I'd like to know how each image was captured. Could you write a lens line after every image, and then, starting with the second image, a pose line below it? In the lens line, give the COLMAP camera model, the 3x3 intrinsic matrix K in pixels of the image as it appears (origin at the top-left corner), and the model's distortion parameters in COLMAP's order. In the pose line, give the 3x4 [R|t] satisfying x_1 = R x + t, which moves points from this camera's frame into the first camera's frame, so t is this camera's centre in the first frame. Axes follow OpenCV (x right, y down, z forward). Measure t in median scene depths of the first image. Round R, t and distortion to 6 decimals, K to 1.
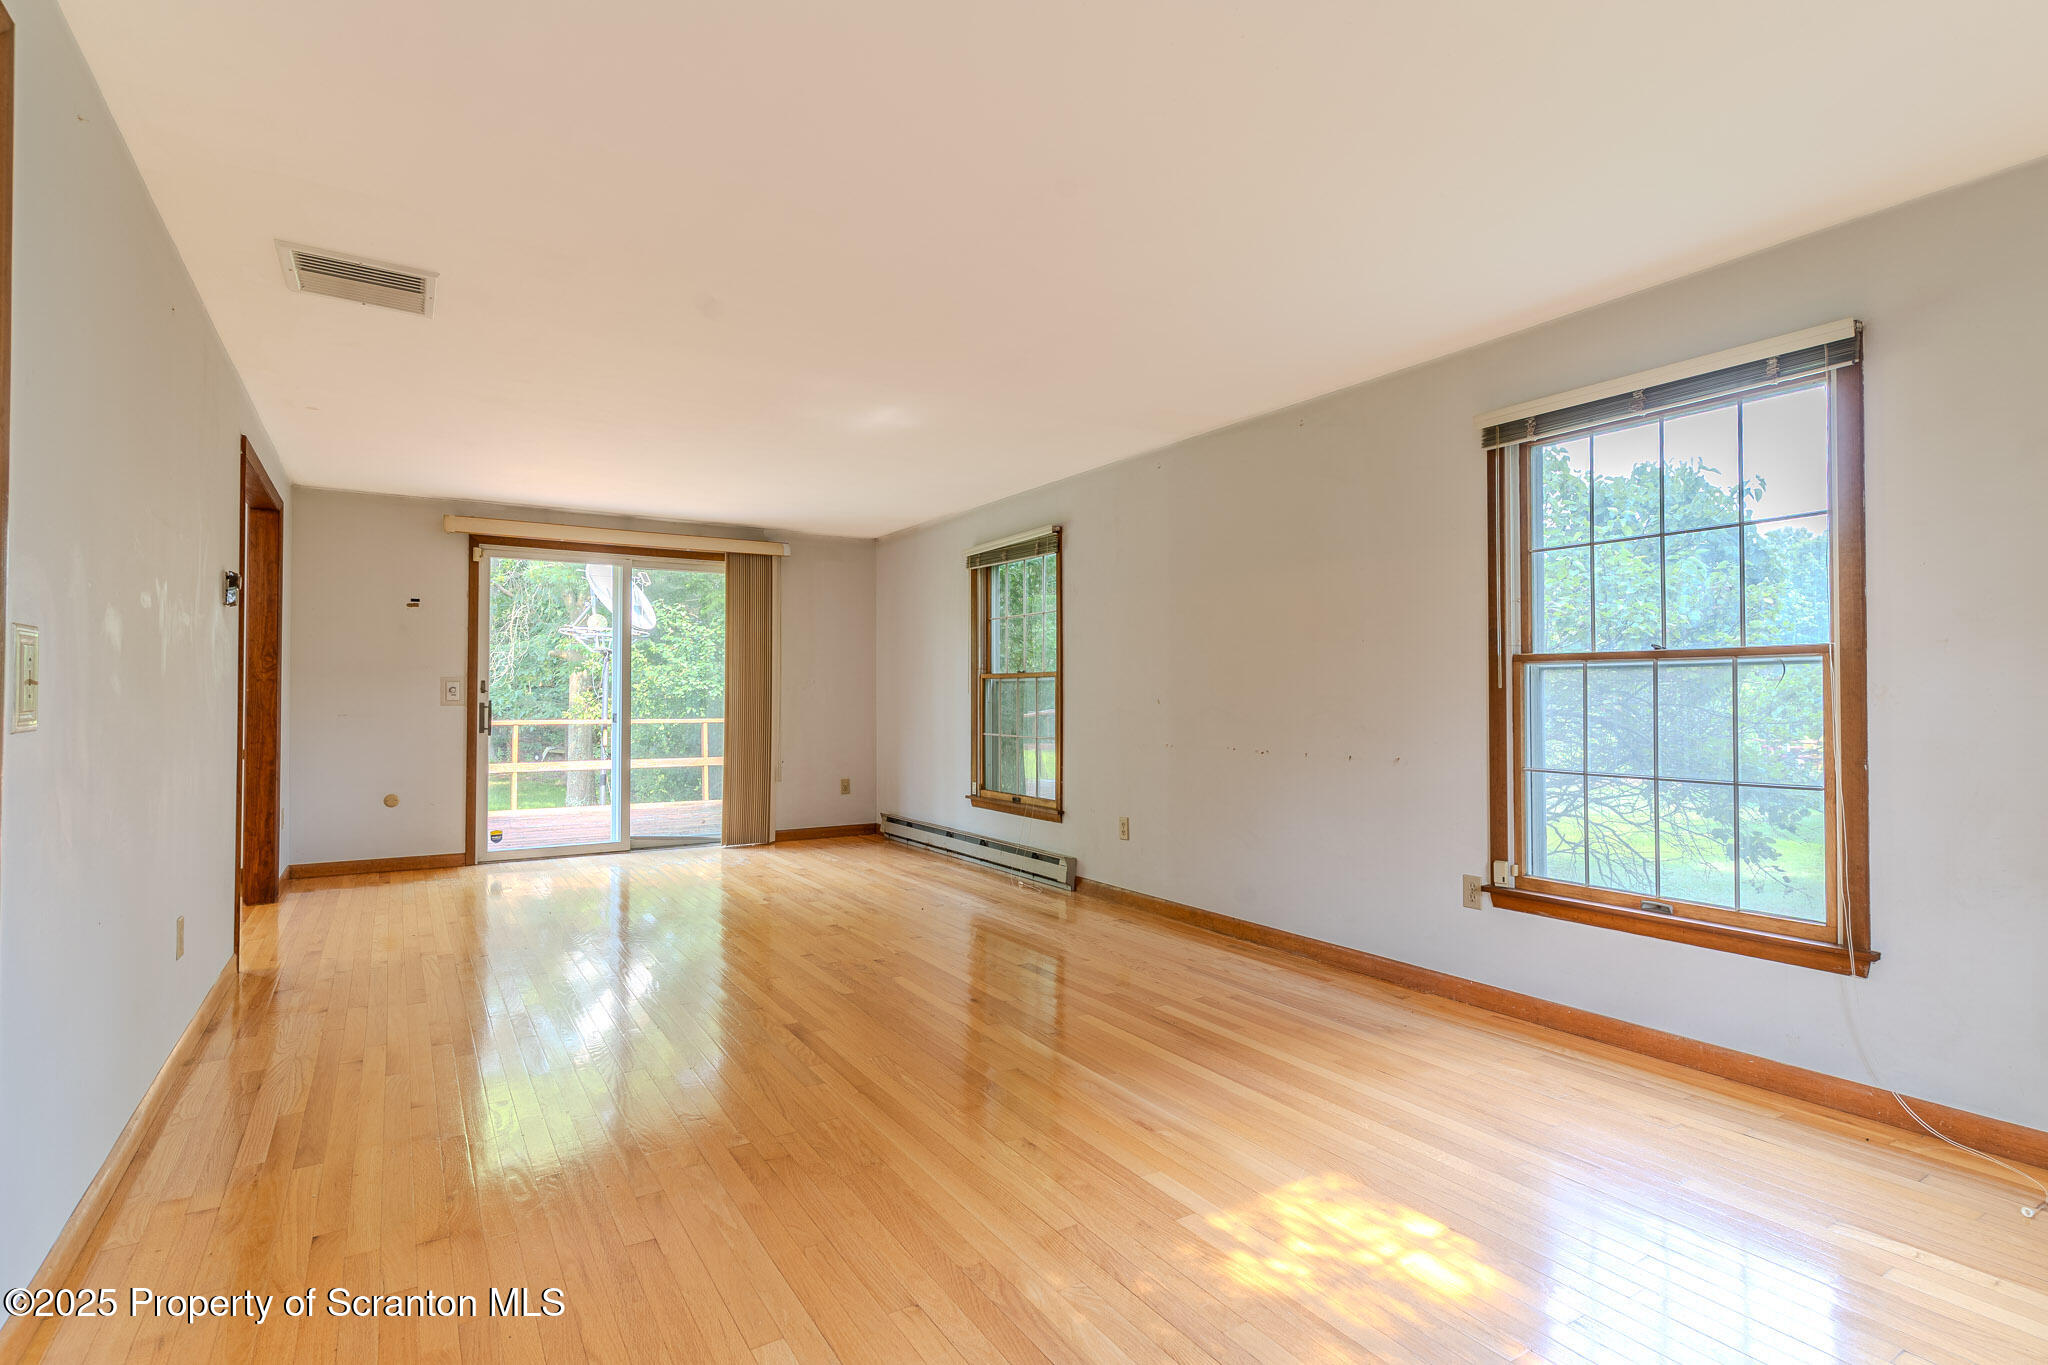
lens RADIAL K [[986.7, 0, 1036.4], [0, 986.7, 684.8], [0, 0, 1]] dist [-0.003256, -0.000227]
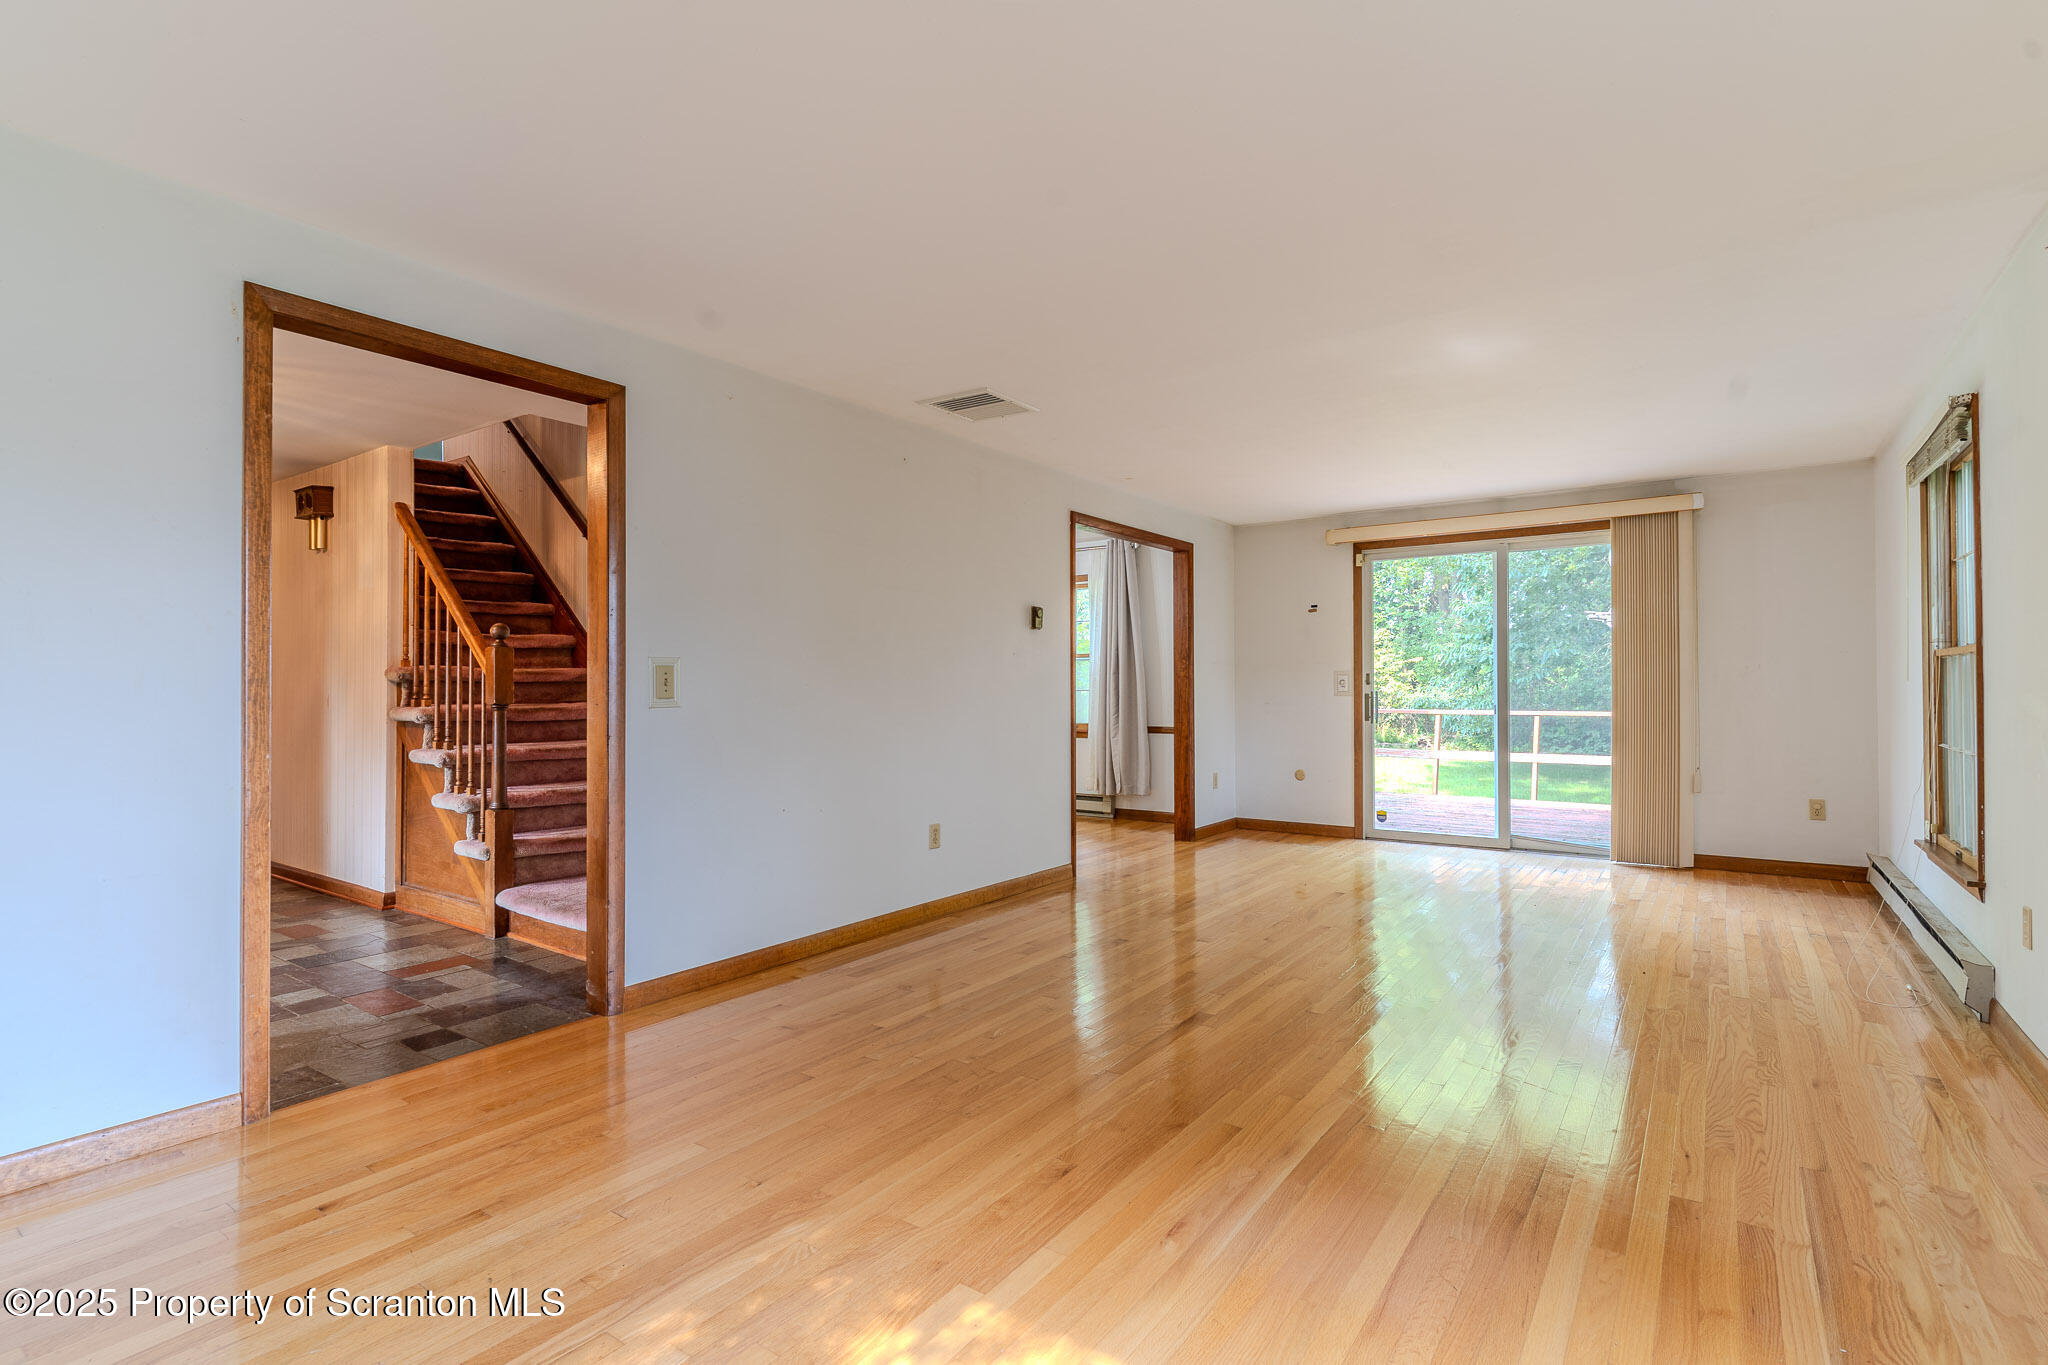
lens RADIAL K [[986.7, 0, 1029.6], [0, 986.7, 678.3], [0, 0, 1]] dist [-0.003256, -0.000227]
pose [[0.376410, -0.011322, -0.926384, 0.322214], [0.016293, 0.999852, -0.005600, 0.001293], [0.926310, -0.012986, 0.376539, 0.236602]]
